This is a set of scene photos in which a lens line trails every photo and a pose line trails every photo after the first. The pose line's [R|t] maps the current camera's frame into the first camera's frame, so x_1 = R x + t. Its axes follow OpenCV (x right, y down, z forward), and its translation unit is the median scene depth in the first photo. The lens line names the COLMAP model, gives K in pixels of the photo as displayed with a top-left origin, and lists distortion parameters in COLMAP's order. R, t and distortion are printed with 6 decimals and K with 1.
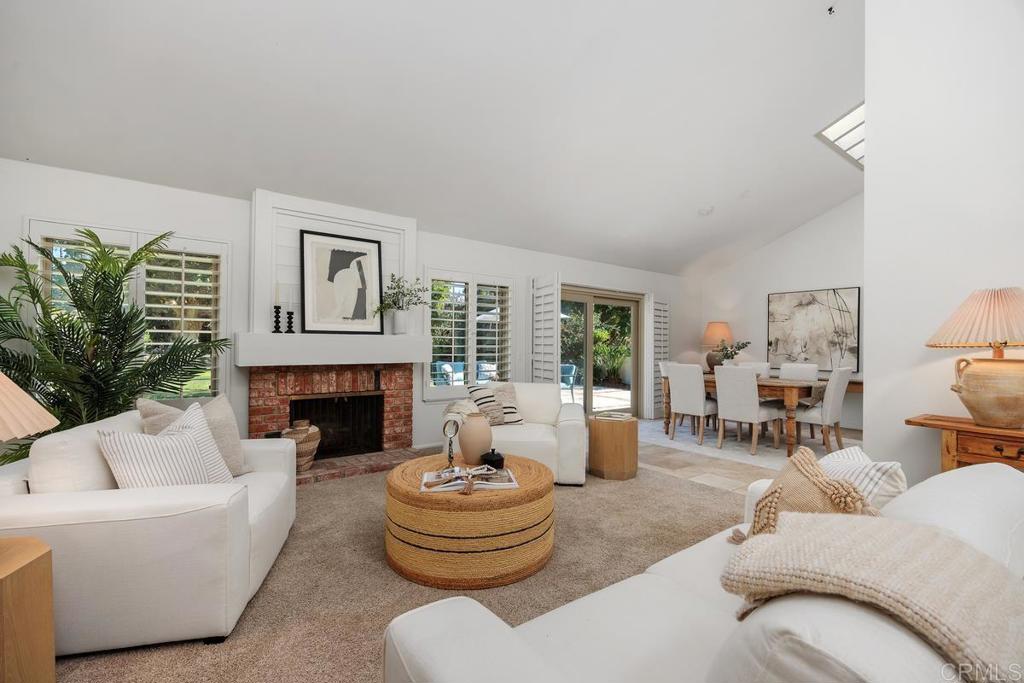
lens RADIAL K [[446.8, 0, 511.1], [0, 446.8, 347.5], [0, 0, 1]] dist [-0.005263, -0.000635]
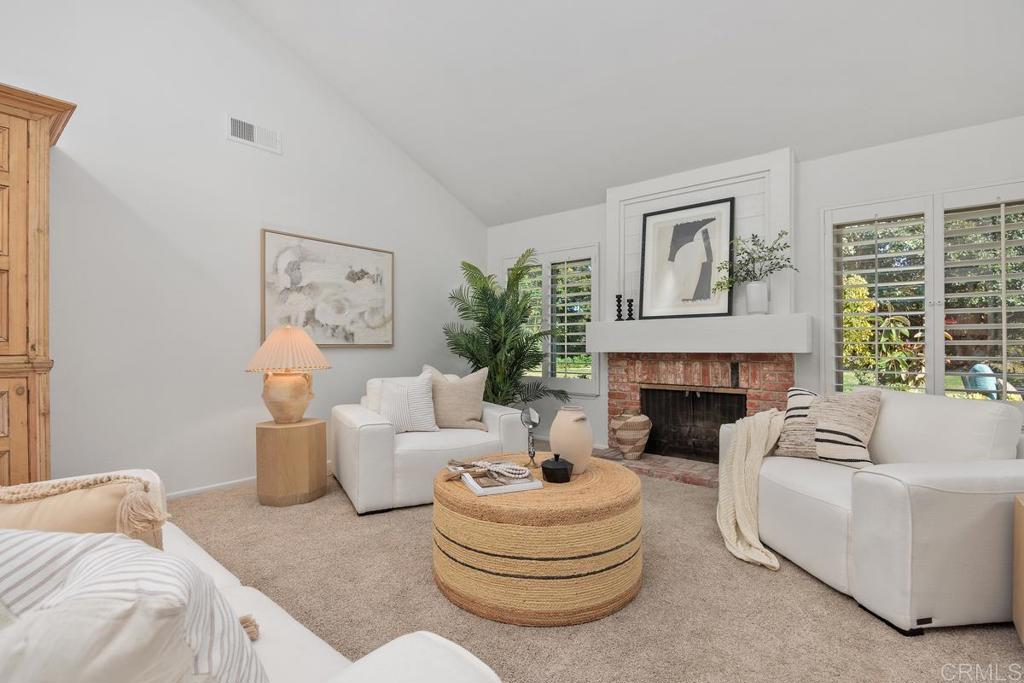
lens RADIAL K [[472.1, 0, 506.6], [0, 472.1, 344.4], [0, 0, 1]] dist [-0.020726, -0.000379]
pose [[0.223412, -0.010974, -0.974662, 0.460574], [0.000147, 0.999937, -0.011225, 0.032639], [0.974724, 0.002365, 0.223399, 0.473806]]
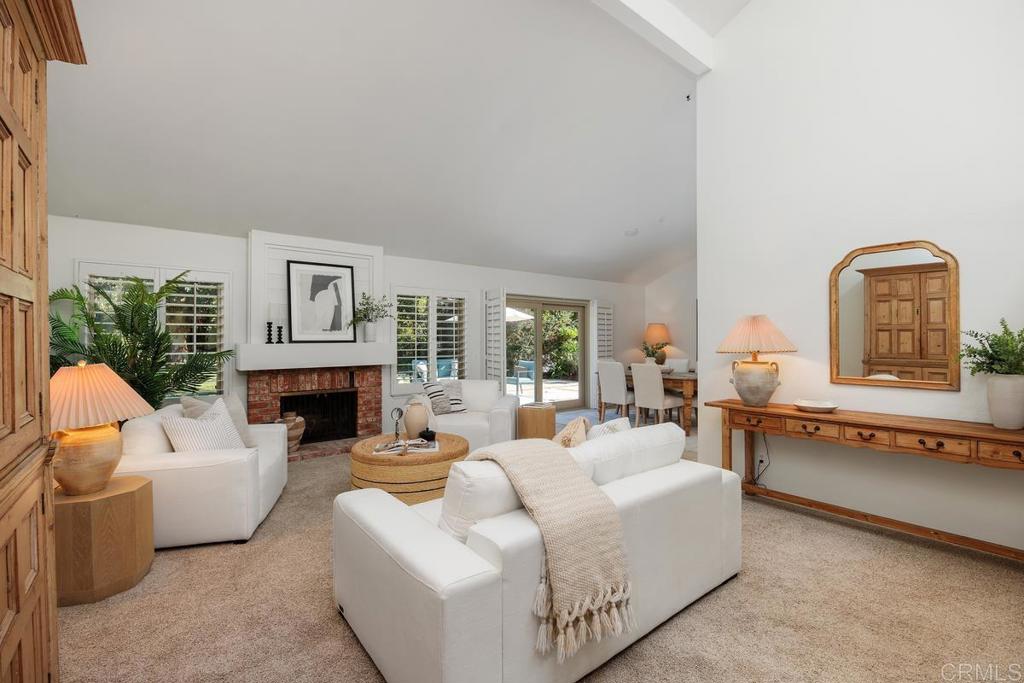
lens RADIAL K [[446.8, 0, 510.0], [0, 446.8, 341.1], [0, 0, 1]] dist [-0.005263, -0.000635]
pose [[0.999585, -0.012136, 0.026110, 0.116375], [0.012206, 0.999922, -0.002501, -0.026200], [-0.026078, 0.002819, 0.999656, -0.265901]]
